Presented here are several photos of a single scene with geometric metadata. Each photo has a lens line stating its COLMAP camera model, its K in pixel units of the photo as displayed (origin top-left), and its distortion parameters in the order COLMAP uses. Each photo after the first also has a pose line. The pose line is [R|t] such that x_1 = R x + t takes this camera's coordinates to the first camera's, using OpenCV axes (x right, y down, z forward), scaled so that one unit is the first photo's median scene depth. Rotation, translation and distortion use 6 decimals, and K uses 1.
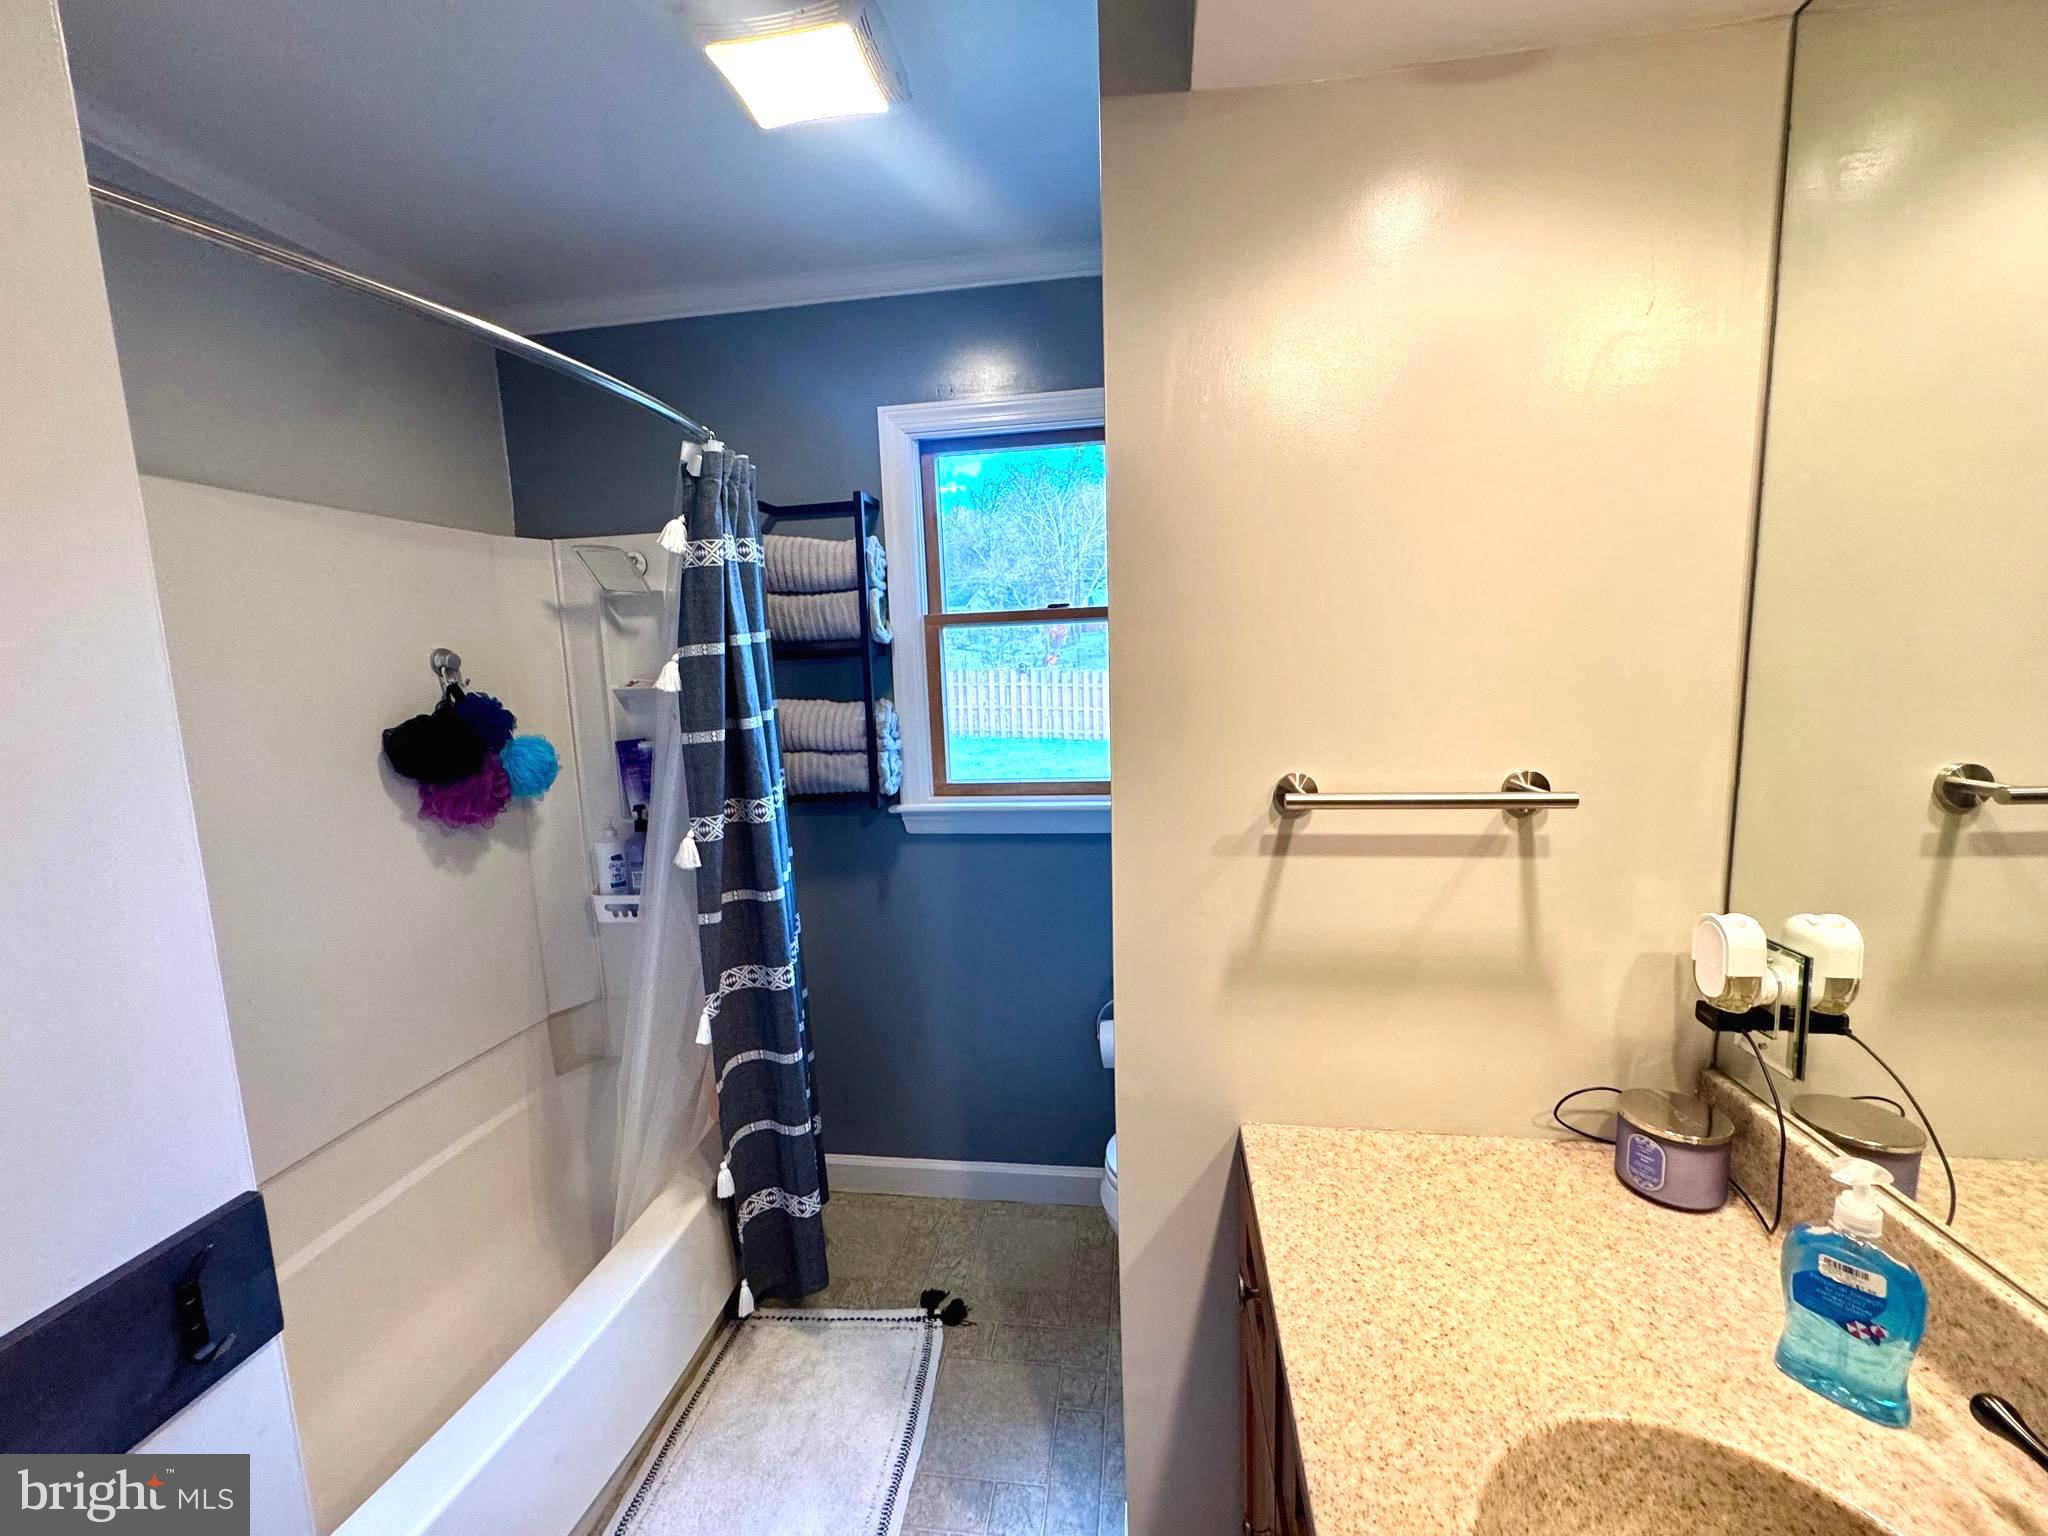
lens RADIAL K [[819.9, 0, 1021.0], [0, 819.9, 767.3], [0, 0, 1]] dist [-0.002125, 0.000092]
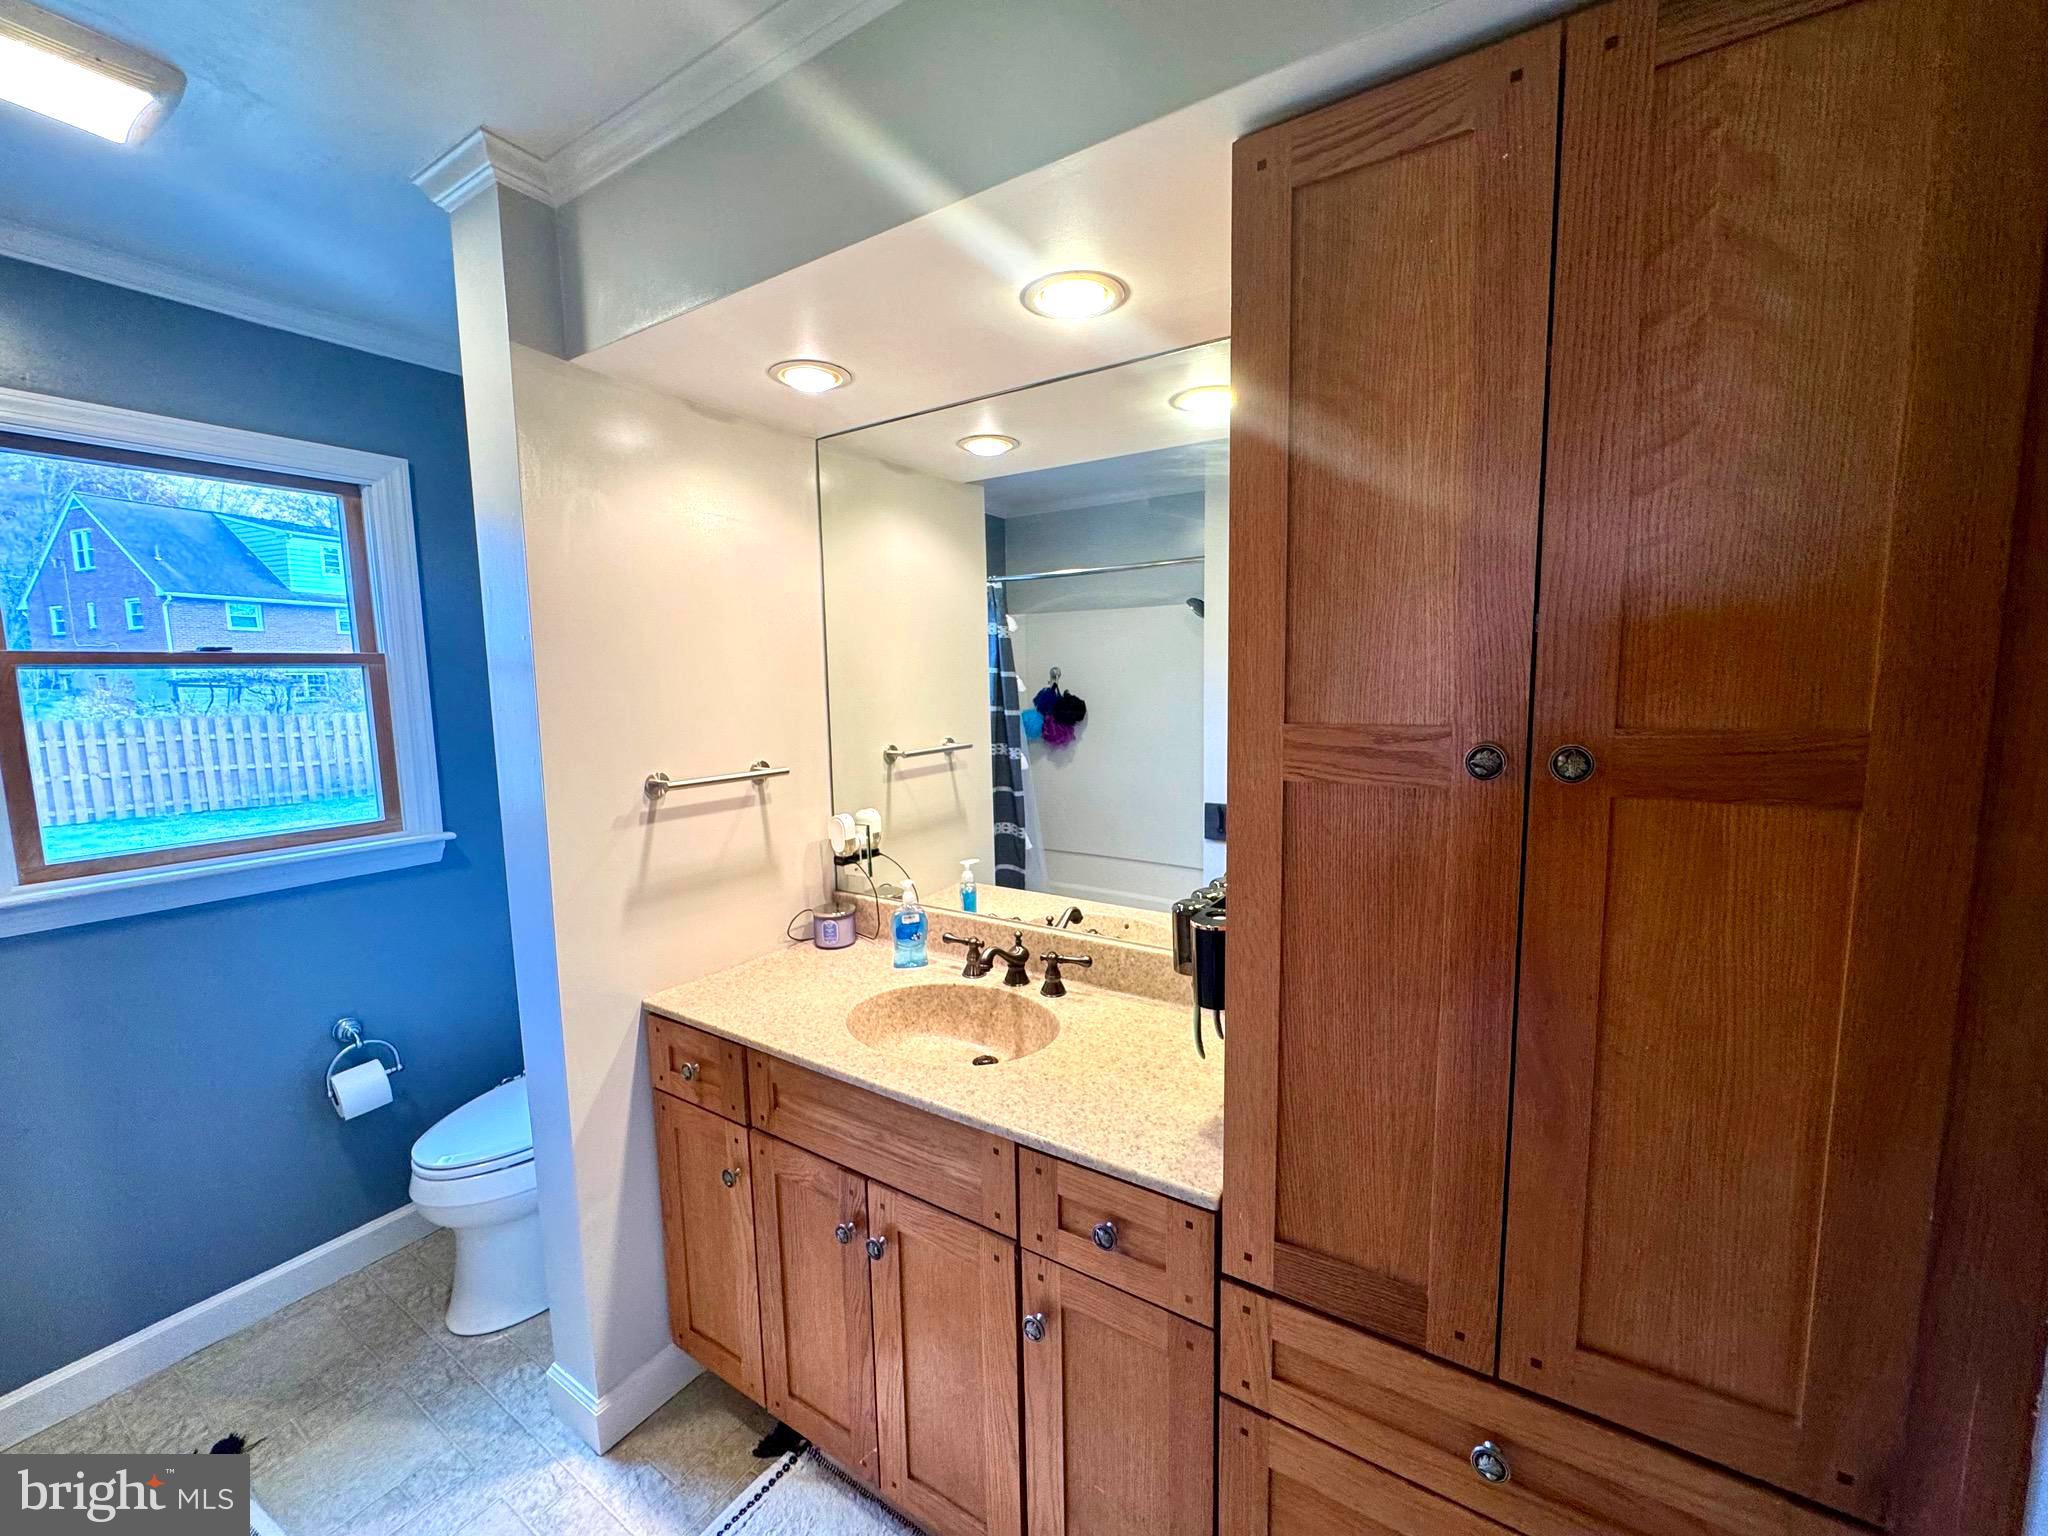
lens RADIAL K [[817.0, 0, 1024.0], [0, 817.0, 768.0], [0, 0, 1]] dist [-0.003023, 0.000083]
pose [[0.422581, -0.076614, 0.903081, -0.939424], [0.122290, 0.992129, 0.026945, 0.049305], [-0.898037, 0.099052, 0.428624, -0.436898]]
